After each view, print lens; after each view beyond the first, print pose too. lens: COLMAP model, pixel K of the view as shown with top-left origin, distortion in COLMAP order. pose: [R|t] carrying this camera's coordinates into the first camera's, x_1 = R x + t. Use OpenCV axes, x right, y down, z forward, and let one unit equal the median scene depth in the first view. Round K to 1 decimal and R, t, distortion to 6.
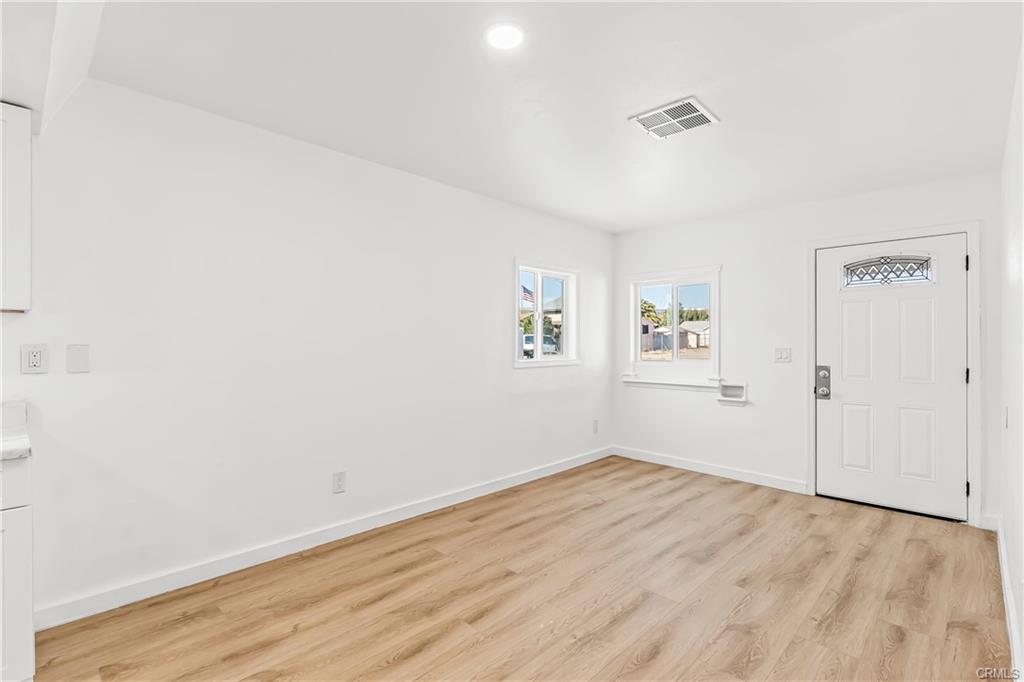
lens RADIAL K [[489.2, 0, 512.7], [0, 489.2, 341.1], [0, 0, 1]] dist [0.002690, -0.001692]
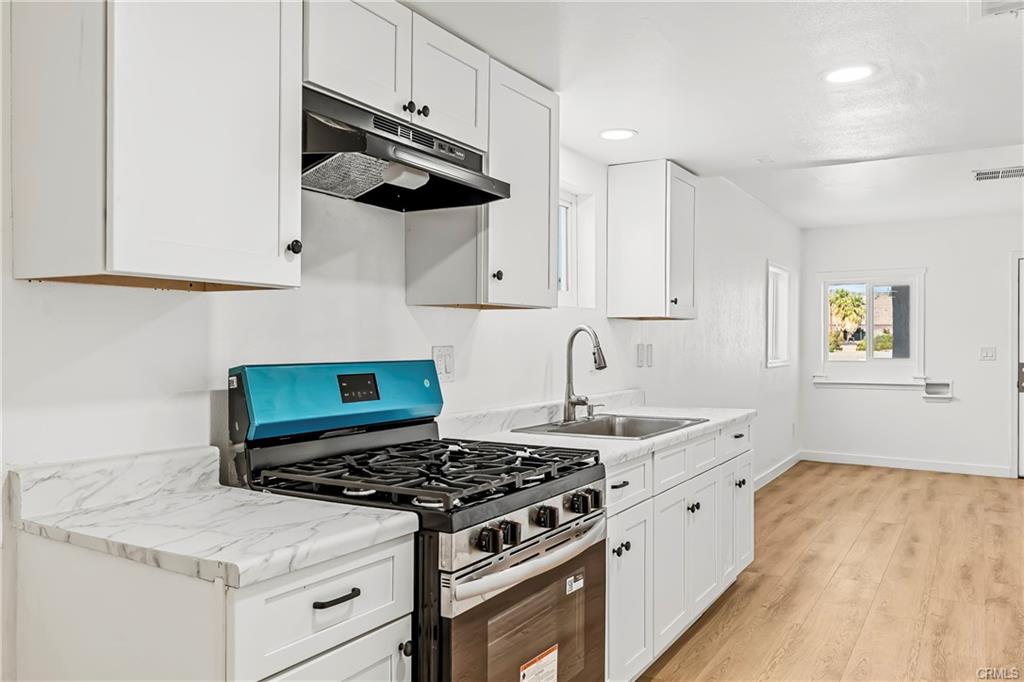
lens RADIAL K [[777.6, 0, 510.4], [0, 777.6, 354.0], [0, 0, 1]] dist [0.000619, -0.008005]
pose [[0.976369, -0.005740, 0.216034, -1.385482], [0.002484, 0.999879, 0.015337, 0.000206], [-0.216095, -0.014438, 0.976265, -0.743801]]
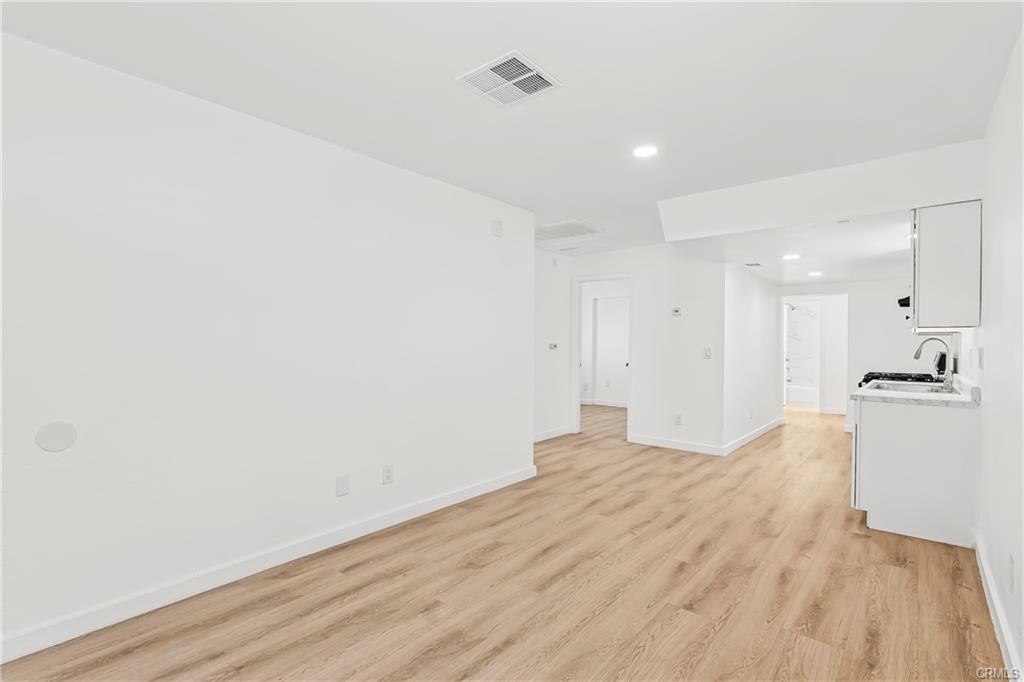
lens RADIAL K [[489.2, 0, 509.0], [0, 489.2, 344.5], [0, 0, 1]] dist [0.002690, -0.001692]
pose [[-0.997757, -0.011407, -0.065967, 0.375073], [-0.011742, 0.999920, 0.004704, 0.004237], [0.065908, 0.005468, -0.997811, 1.829299]]
